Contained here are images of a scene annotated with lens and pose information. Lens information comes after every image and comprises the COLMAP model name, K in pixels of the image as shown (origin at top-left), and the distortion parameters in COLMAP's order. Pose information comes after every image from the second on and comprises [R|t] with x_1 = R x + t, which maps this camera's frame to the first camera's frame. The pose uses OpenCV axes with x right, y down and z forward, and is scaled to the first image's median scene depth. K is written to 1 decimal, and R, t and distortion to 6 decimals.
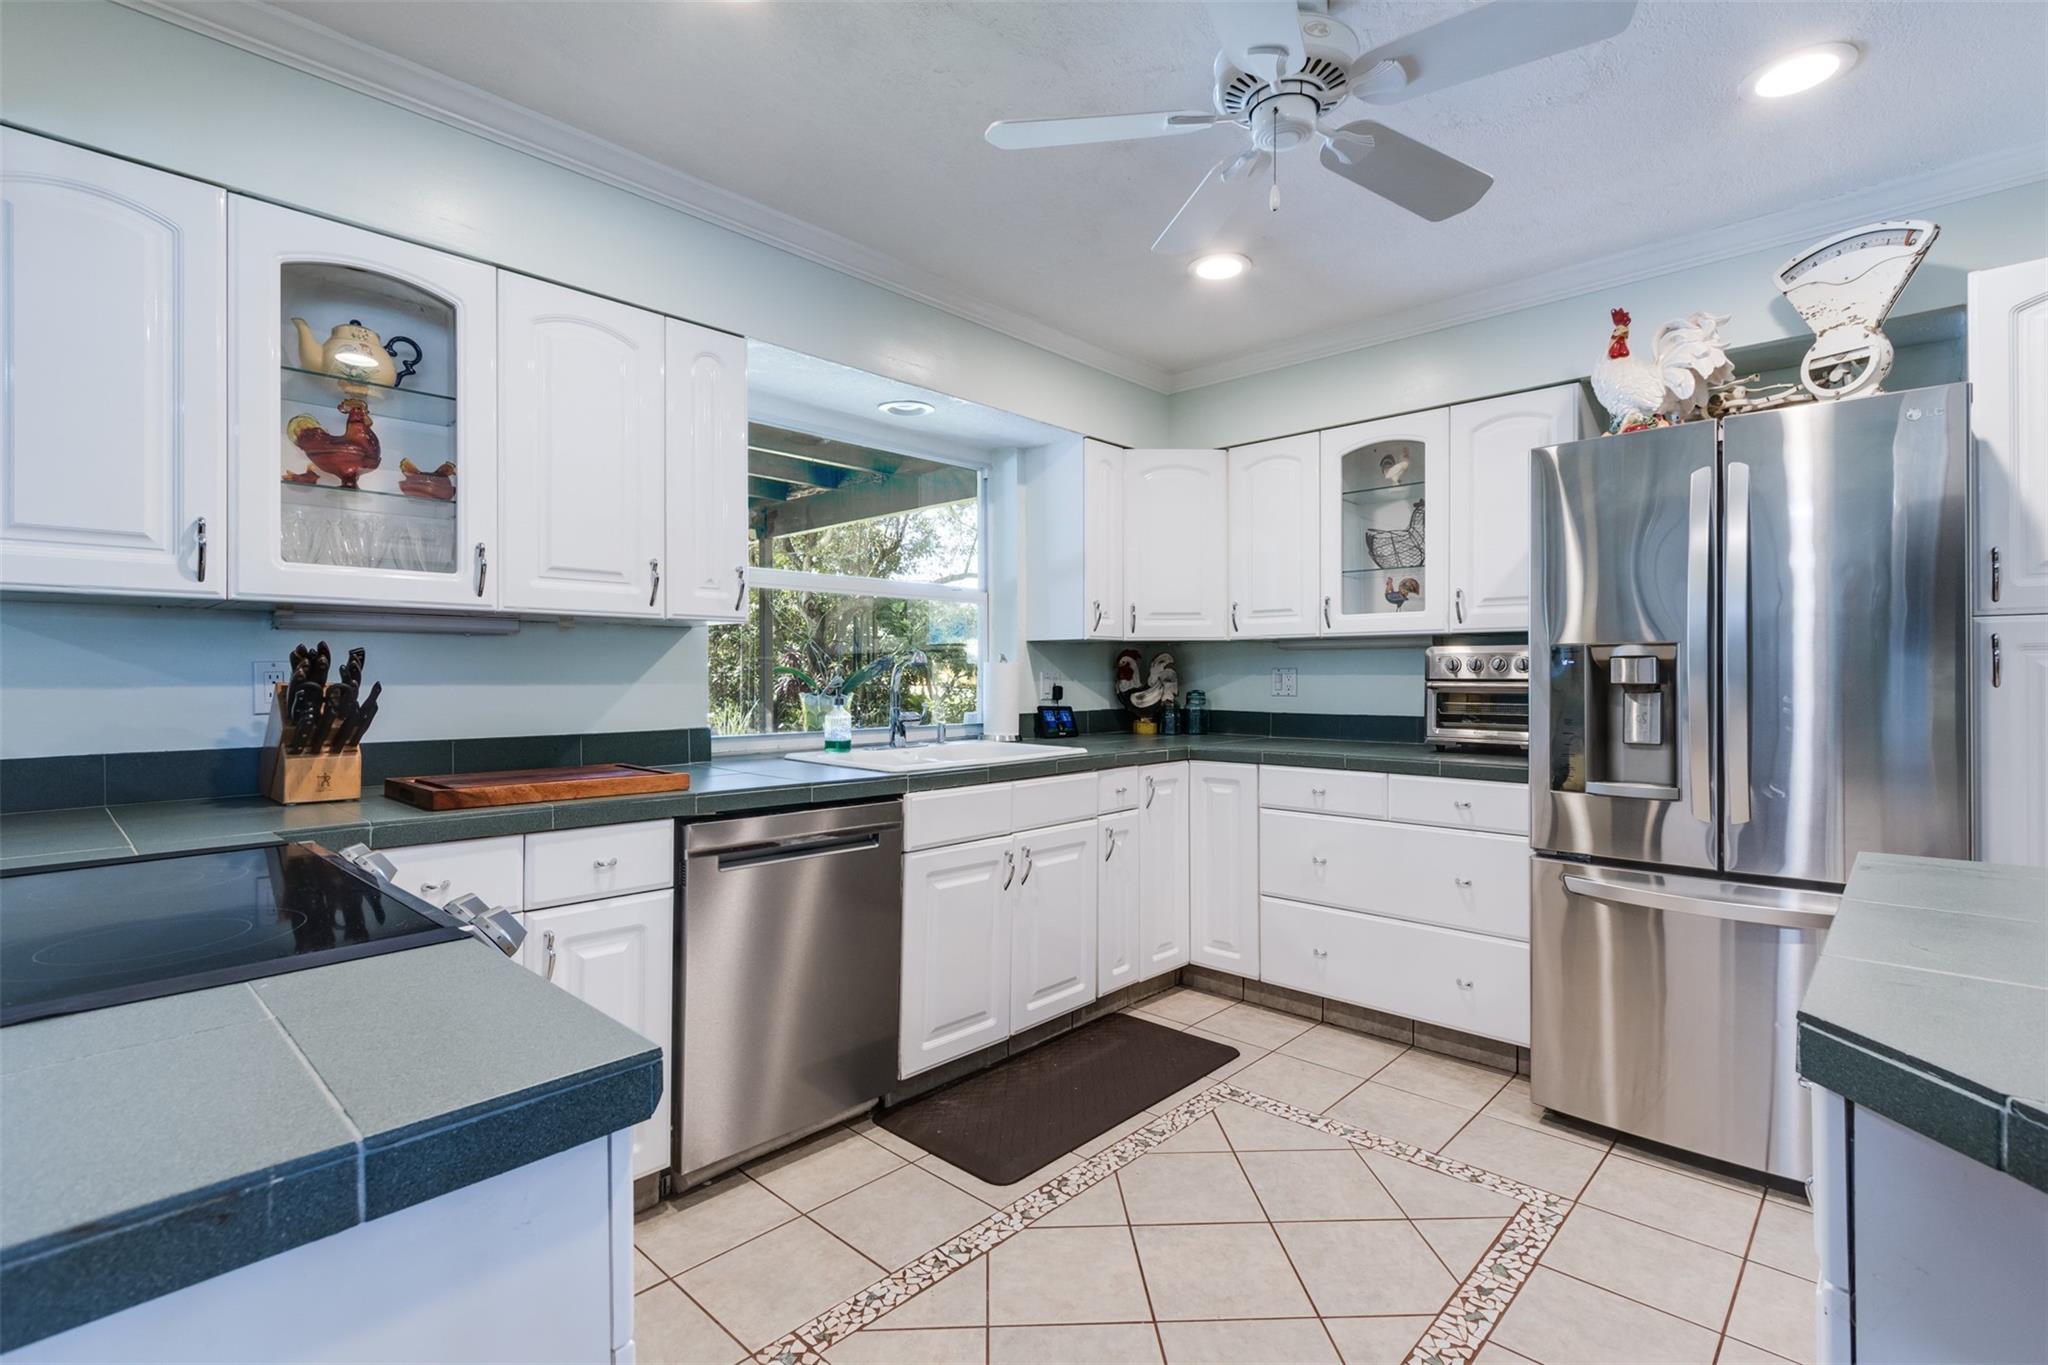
lens RADIAL K [[940.5, 0, 1026.2], [0, 940.5, 676.2], [0, 0, 1]] dist [0.006743, -0.001611]
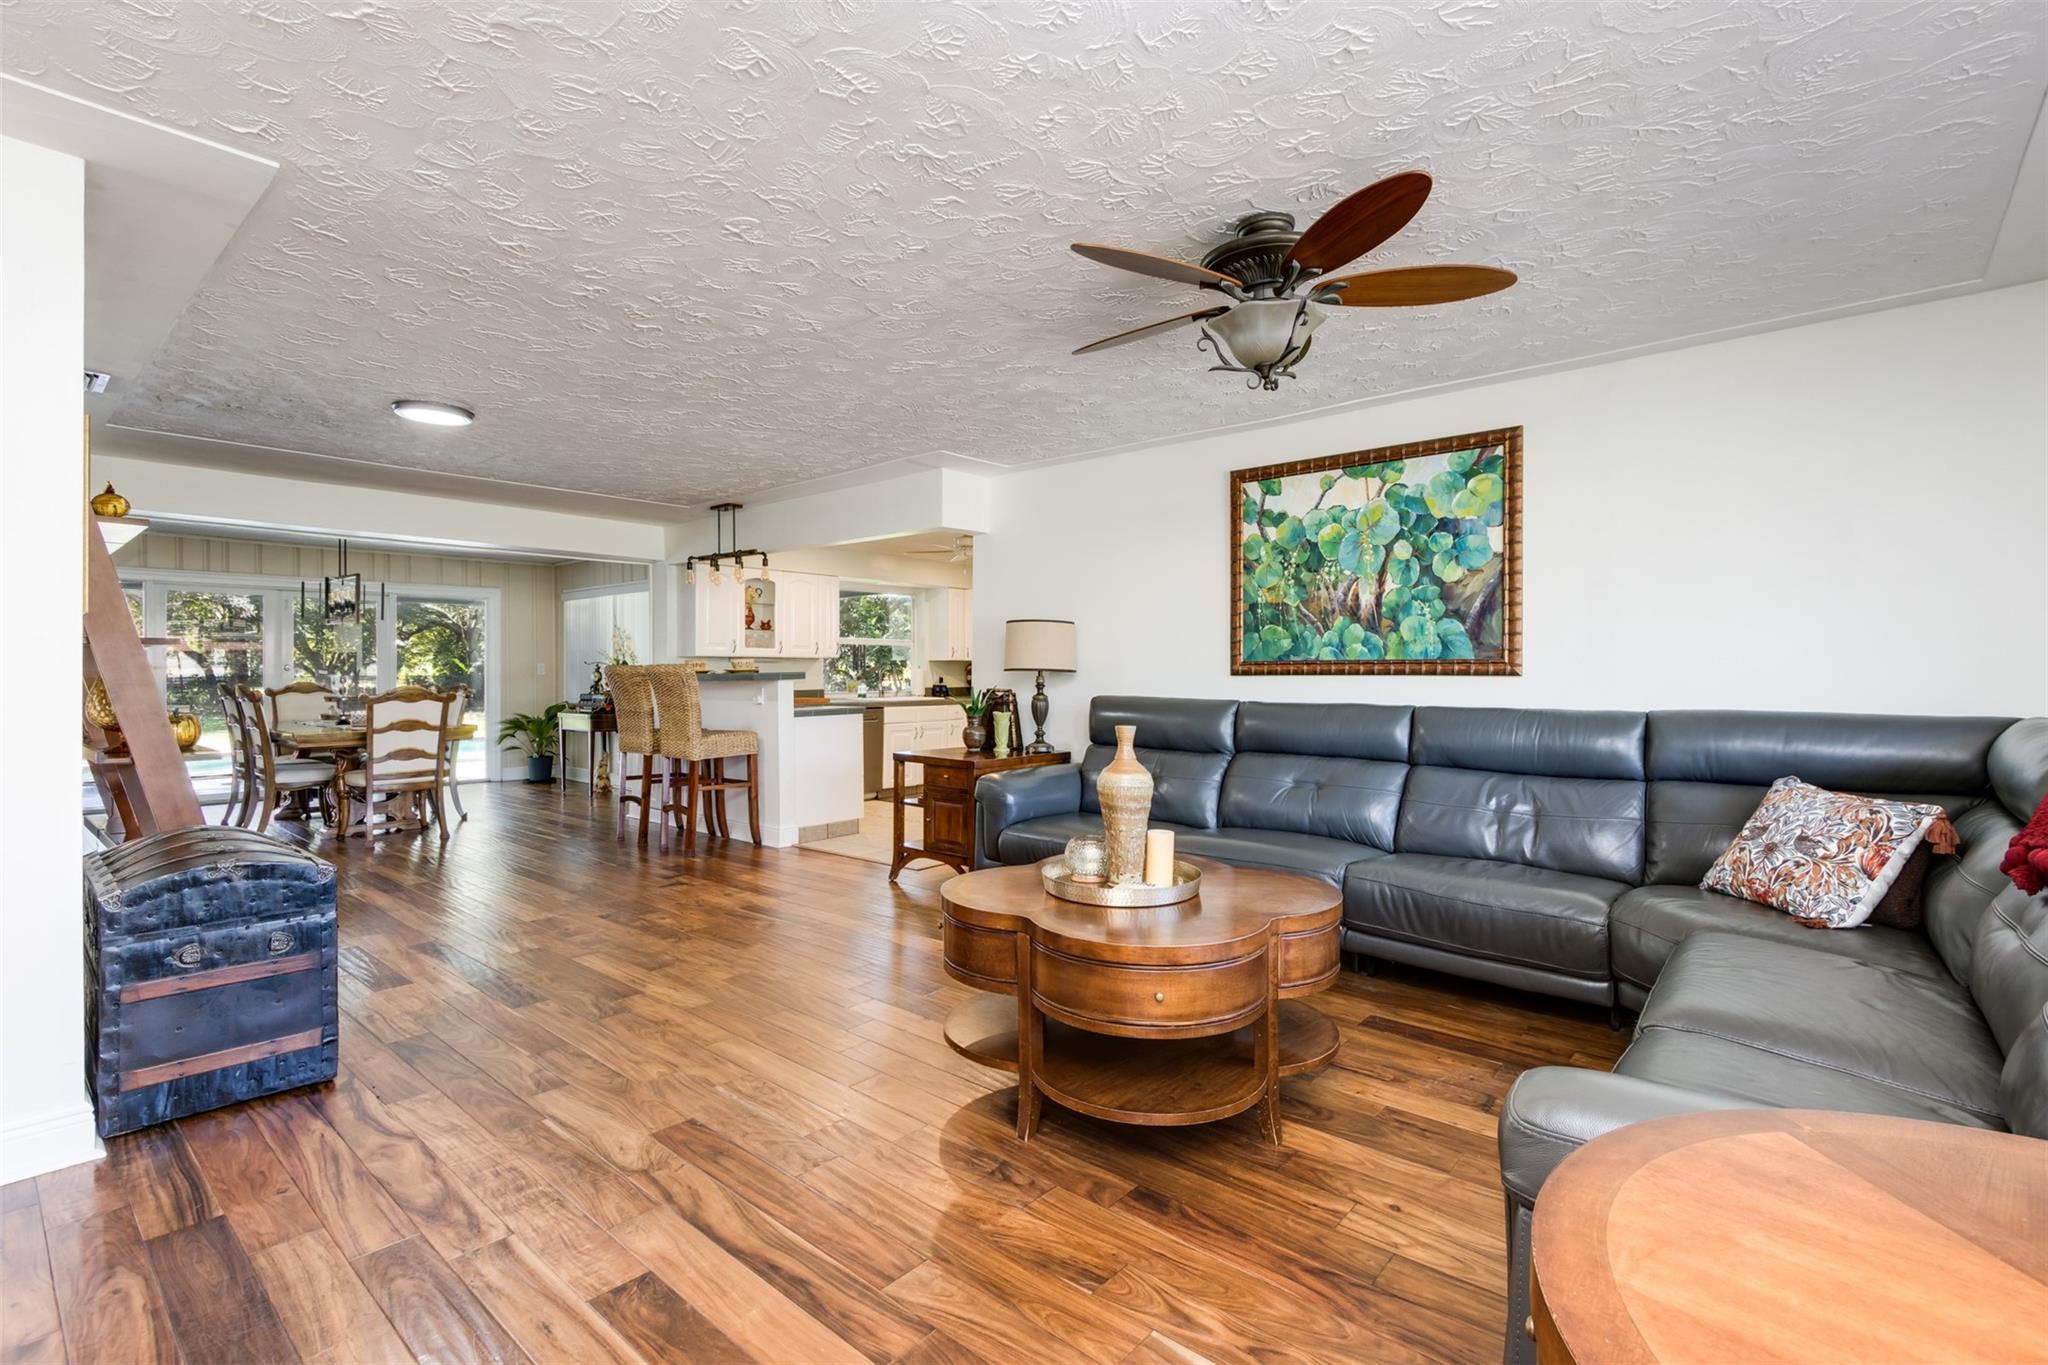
lens RADIAL K [[940.5, 0, 1021.3], [0, 940.5, 672.4], [0, 0, 1]] dist [0.006743, -0.001611]
pose [[0.999450, 0.002197, 0.033084, 0.214188], [-0.002137, 0.999996, -0.001847, 0.000849], [-0.033088, 0.001775, 0.999451, -2.035994]]
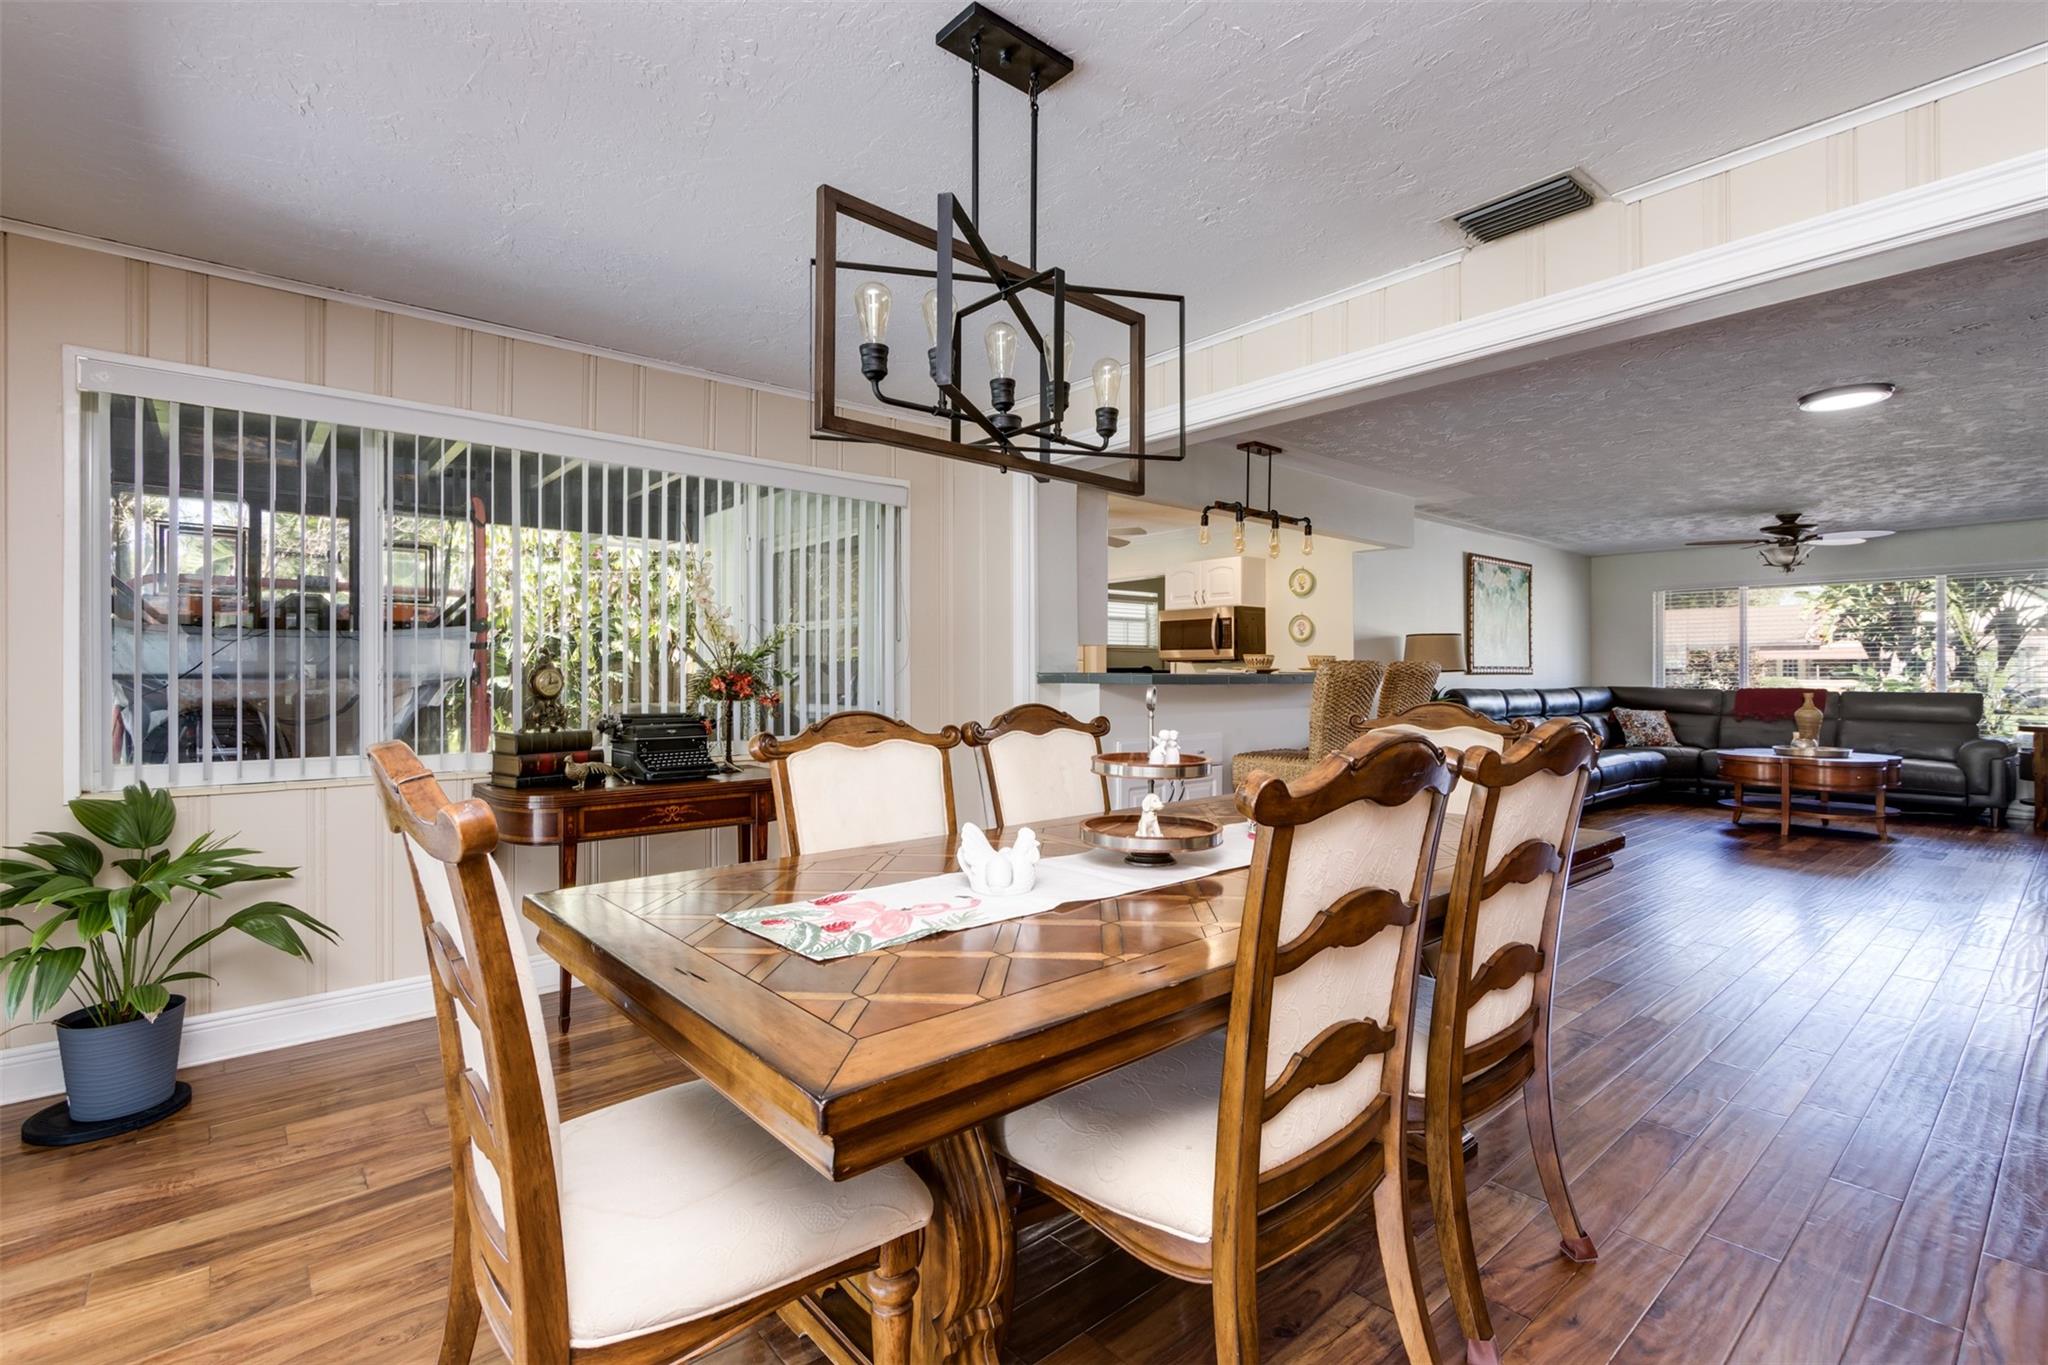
lens RADIAL K [[940.5, 0, 1021.6], [0, 940.5, 678.6], [0, 0, 1]] dist [0.006743, -0.001611]
pose [[0.104250, -0.001413, 0.994550, -2.087285], [0.003694, 0.999993, 0.001033, 0.005718], [-0.994544, 0.003566, 0.104254, 0.452842]]
